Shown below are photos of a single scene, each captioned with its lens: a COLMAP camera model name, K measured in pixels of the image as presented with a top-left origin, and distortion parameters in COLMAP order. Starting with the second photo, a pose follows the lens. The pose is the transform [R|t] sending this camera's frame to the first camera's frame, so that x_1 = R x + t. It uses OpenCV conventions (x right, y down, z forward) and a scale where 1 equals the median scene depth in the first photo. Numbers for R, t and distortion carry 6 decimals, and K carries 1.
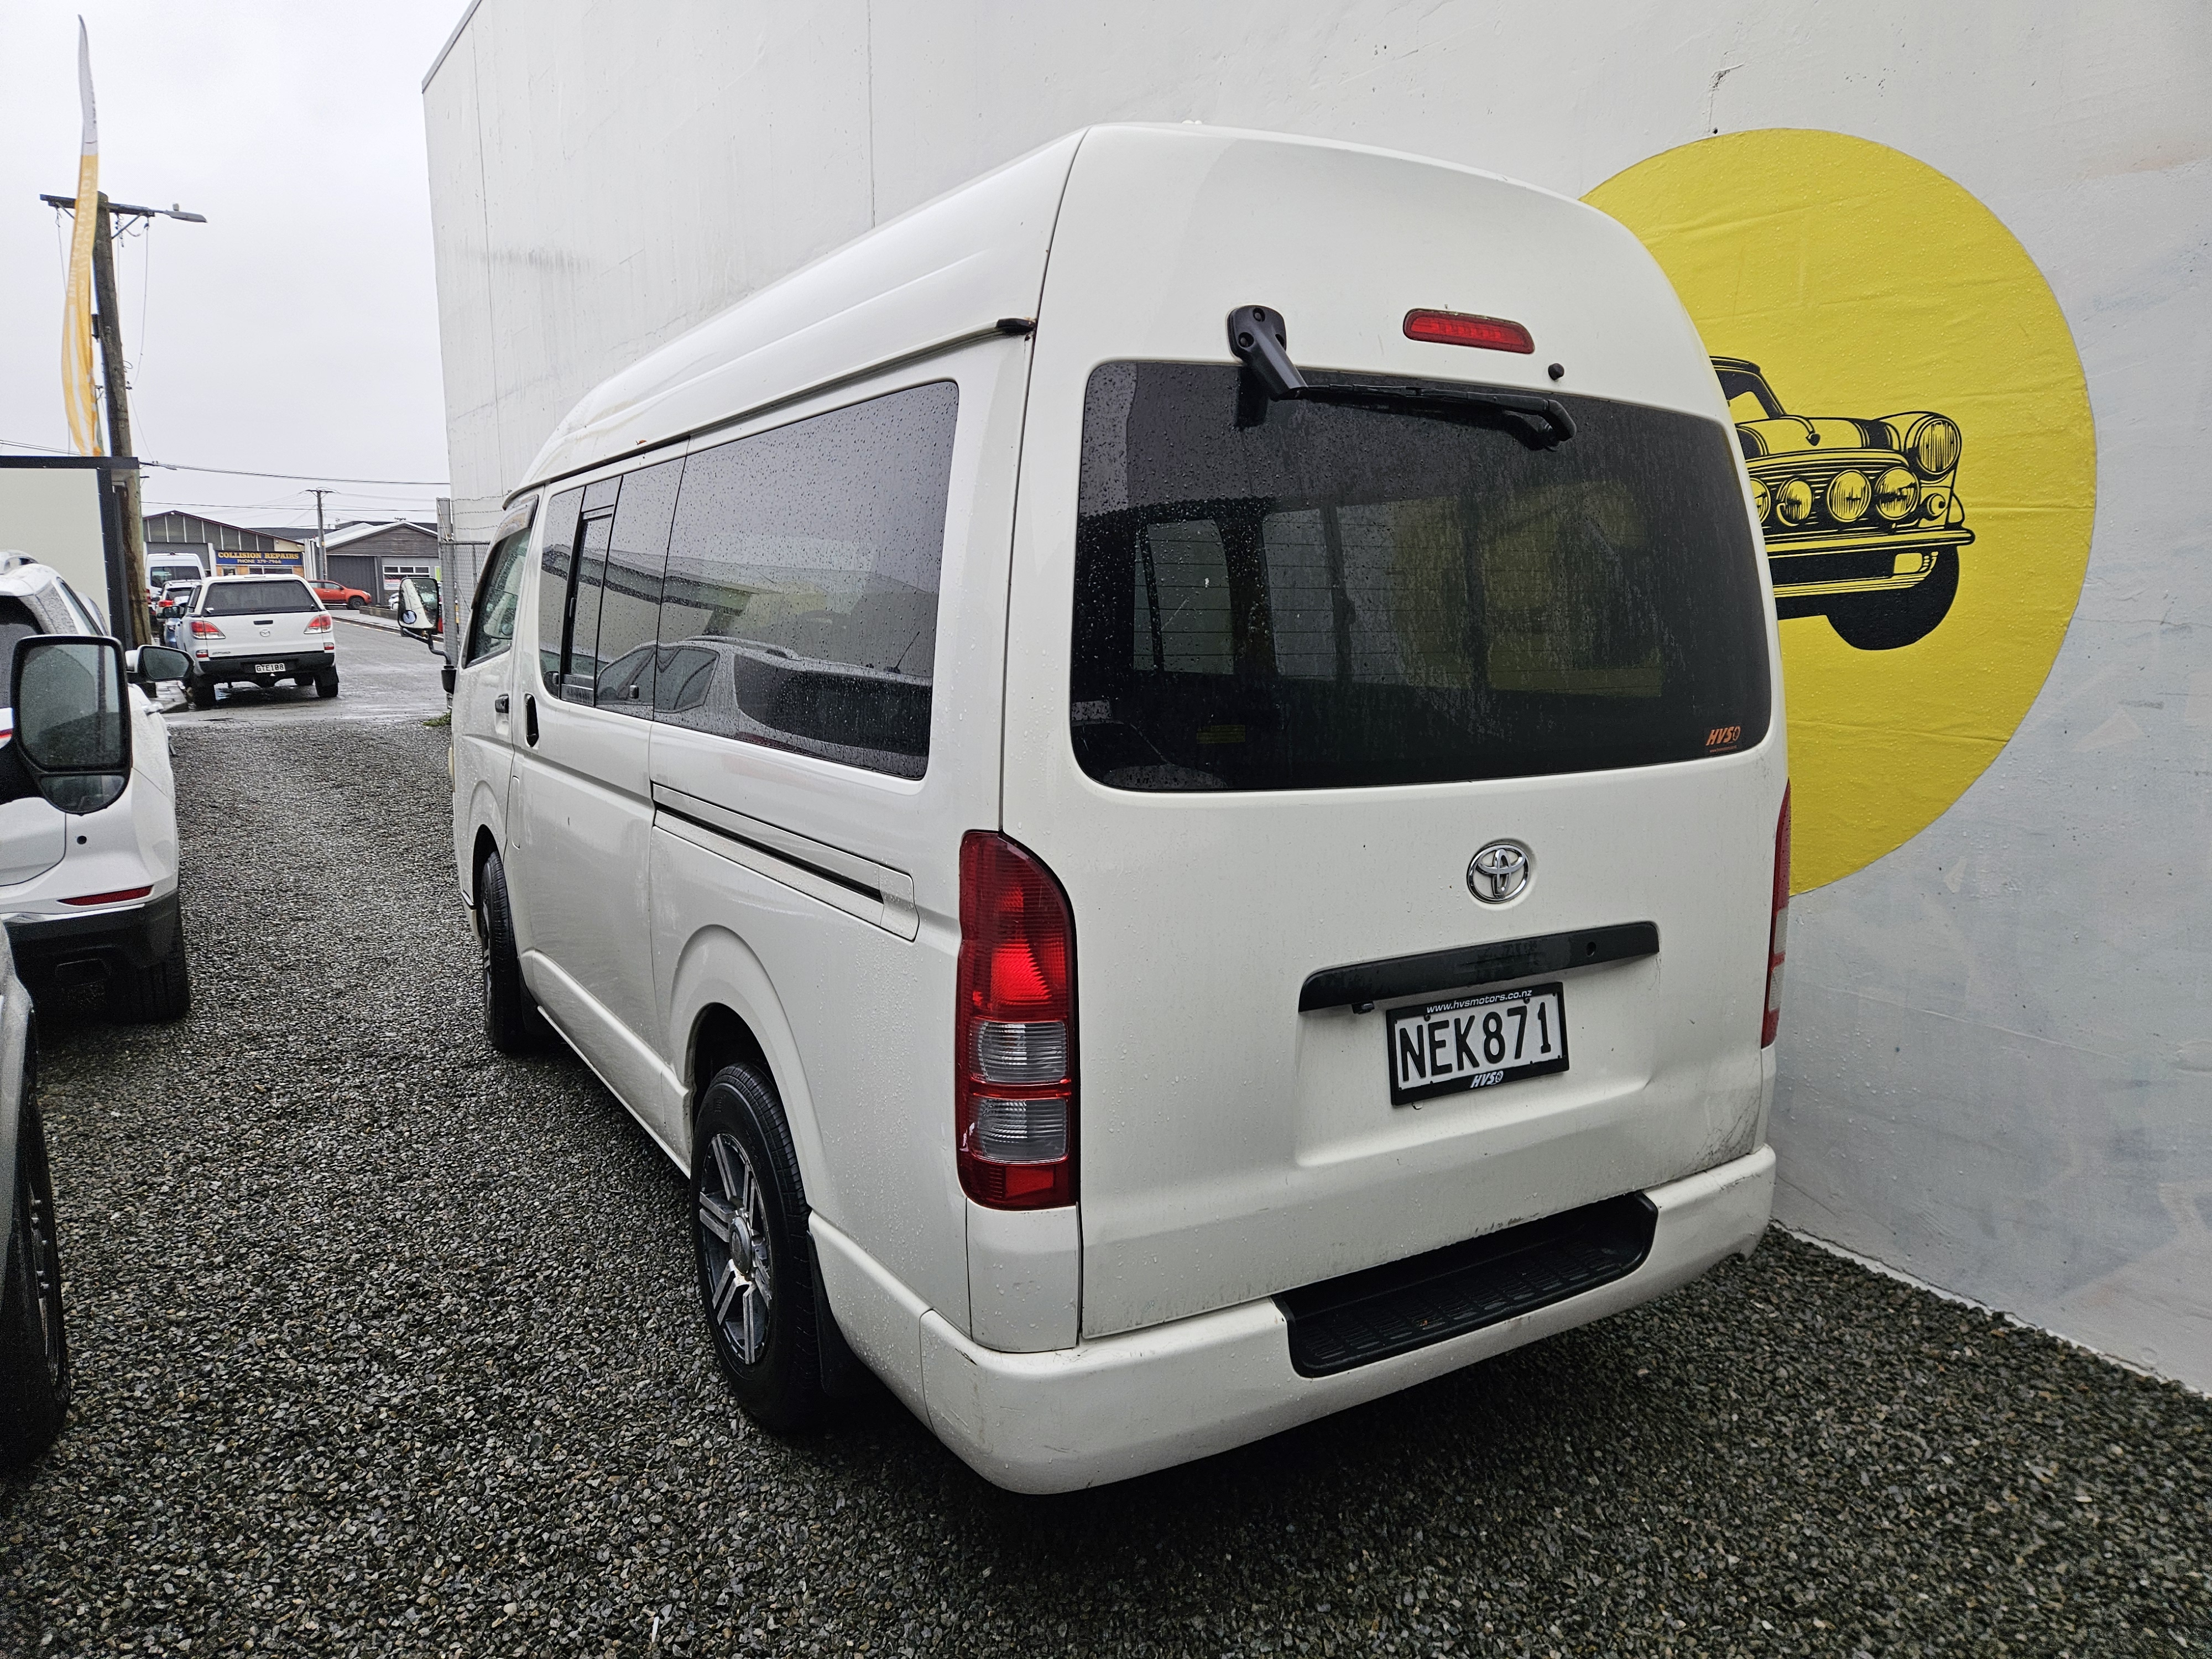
lens RADIAL K [[1529.0, 0, 1087.3], [0, 1529.0, 831.3], [0, 0, 1]] dist [0.017473, -0.010225]
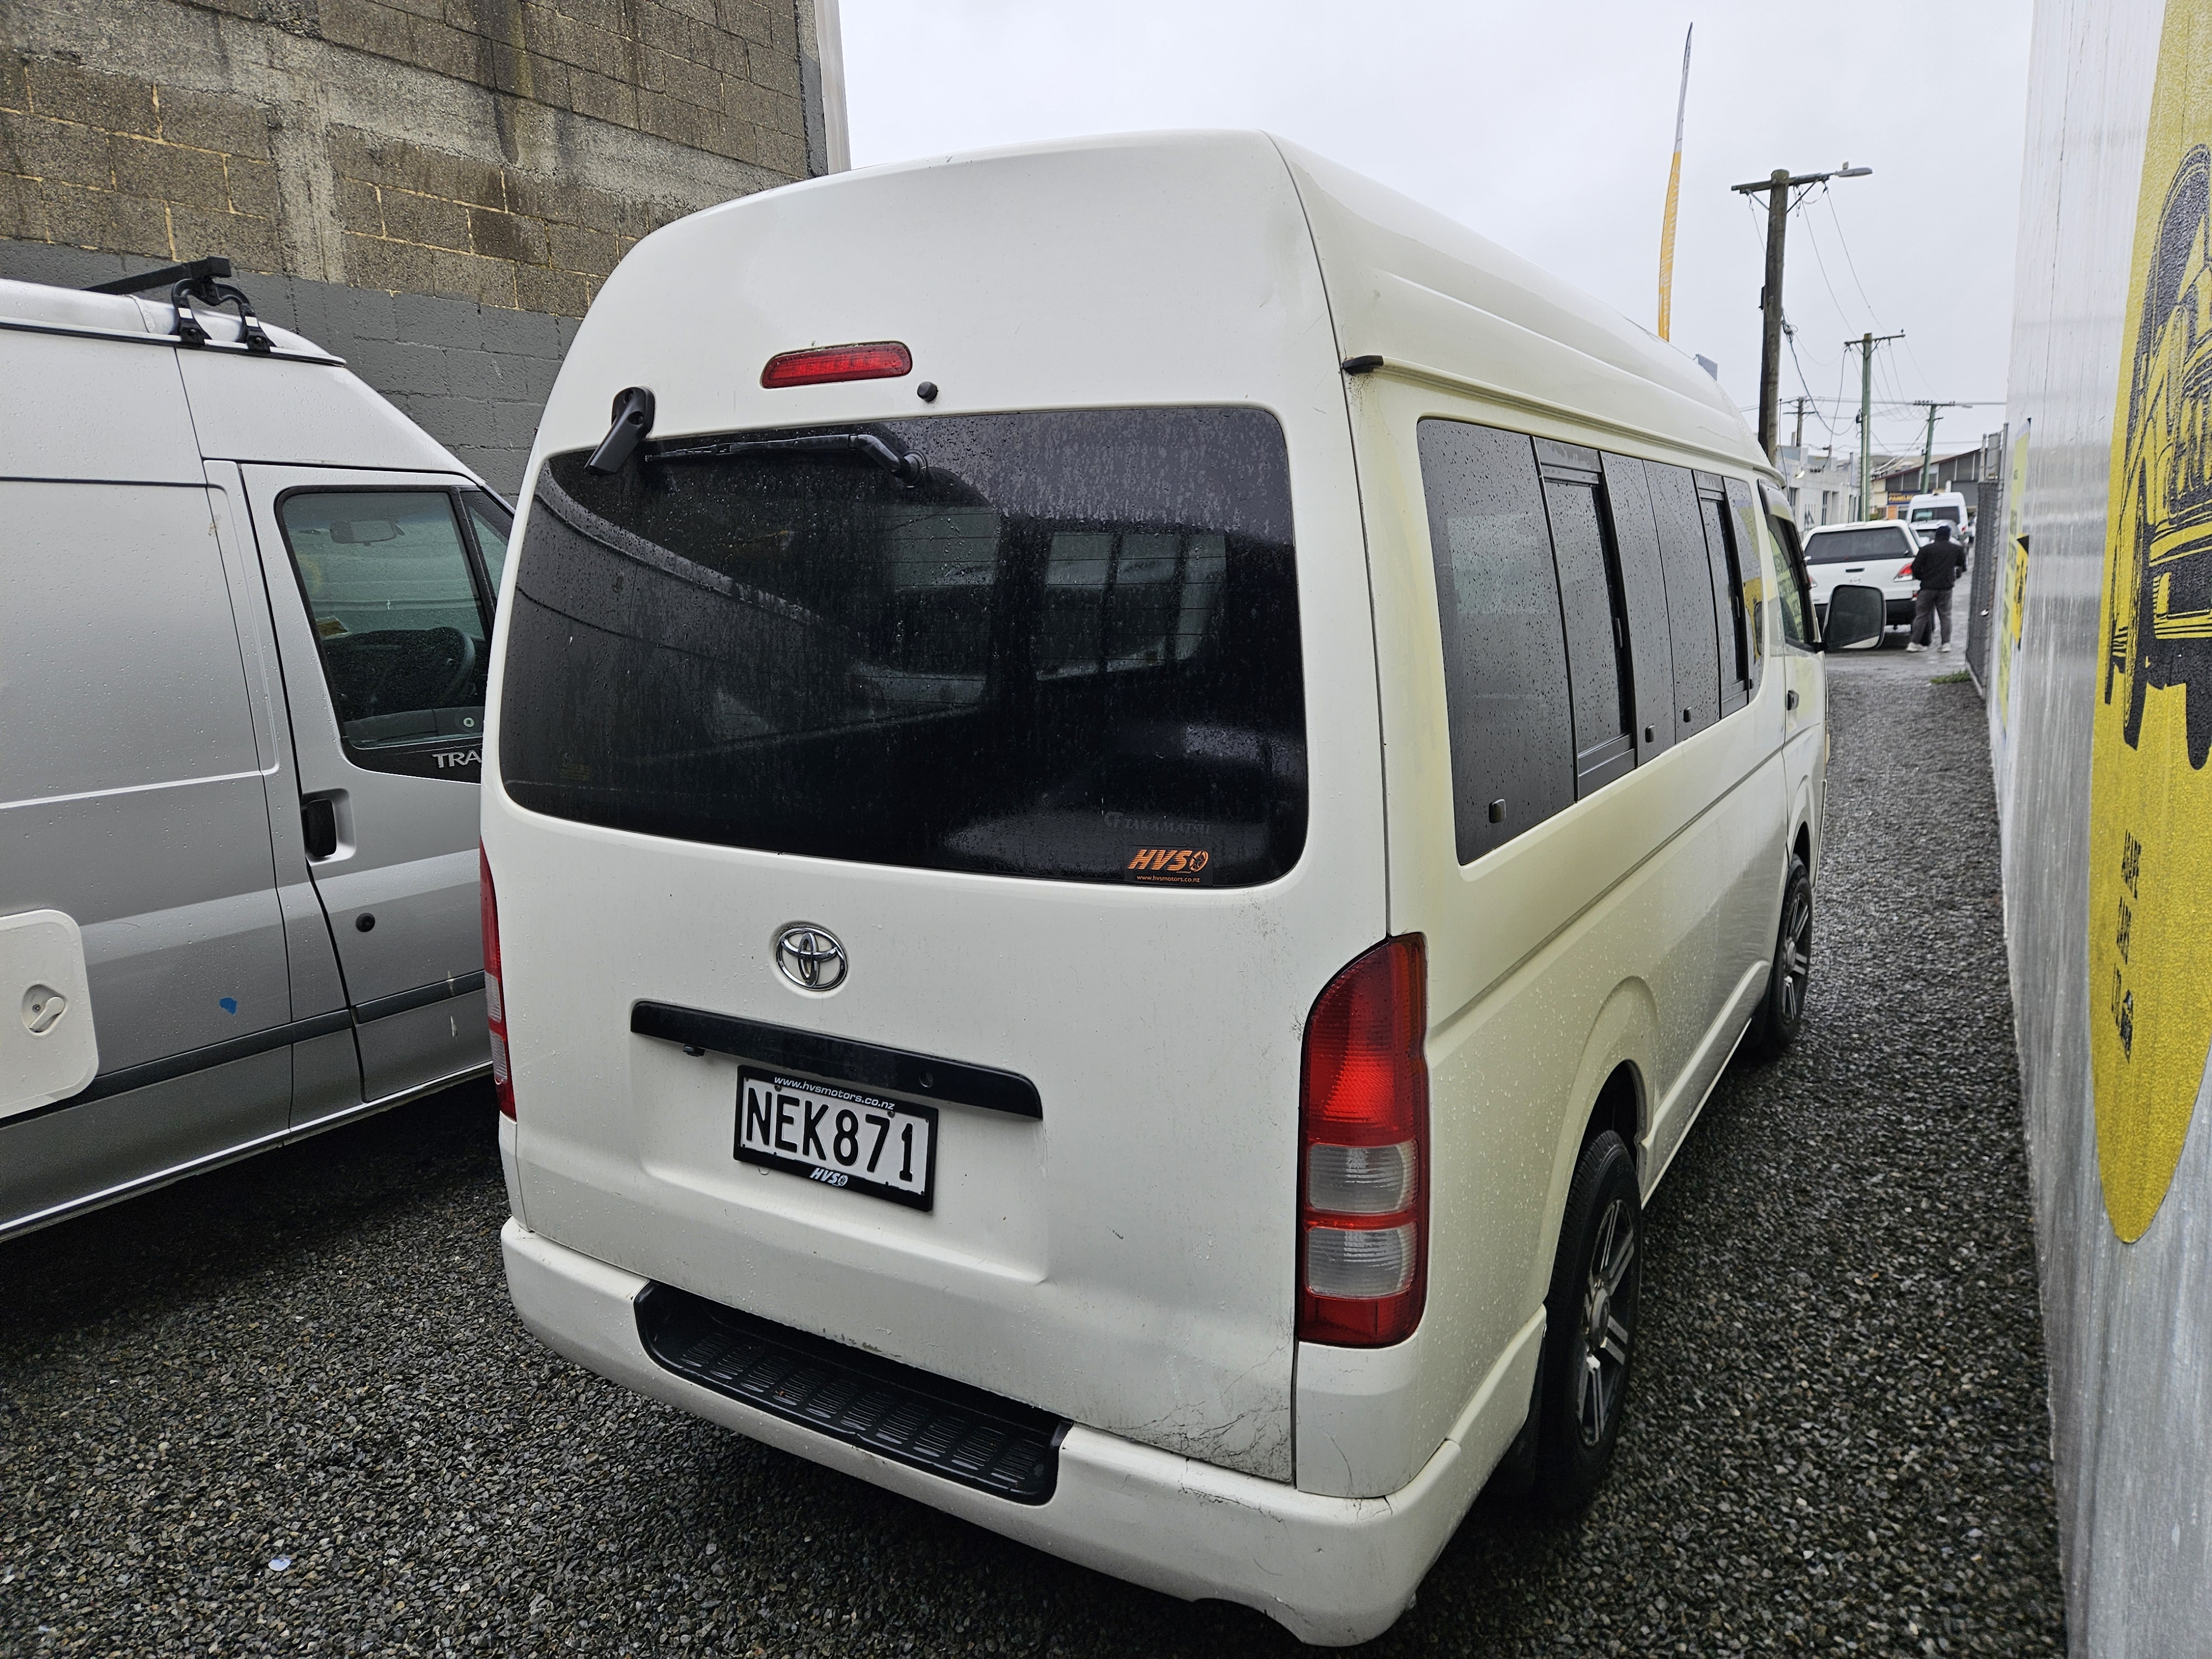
lens RADIAL K [[1529.0, 0, 1083.2], [0, 1529.0, 820.2], [0, 0, 1]] dist [0.017473, -0.010225]
pose [[0.454051, 0.143145, -0.879401, 1.116664], [-0.111451, 0.988382, 0.103340, -0.164175], [0.883977, 0.051089, 0.464730, 0.697766]]
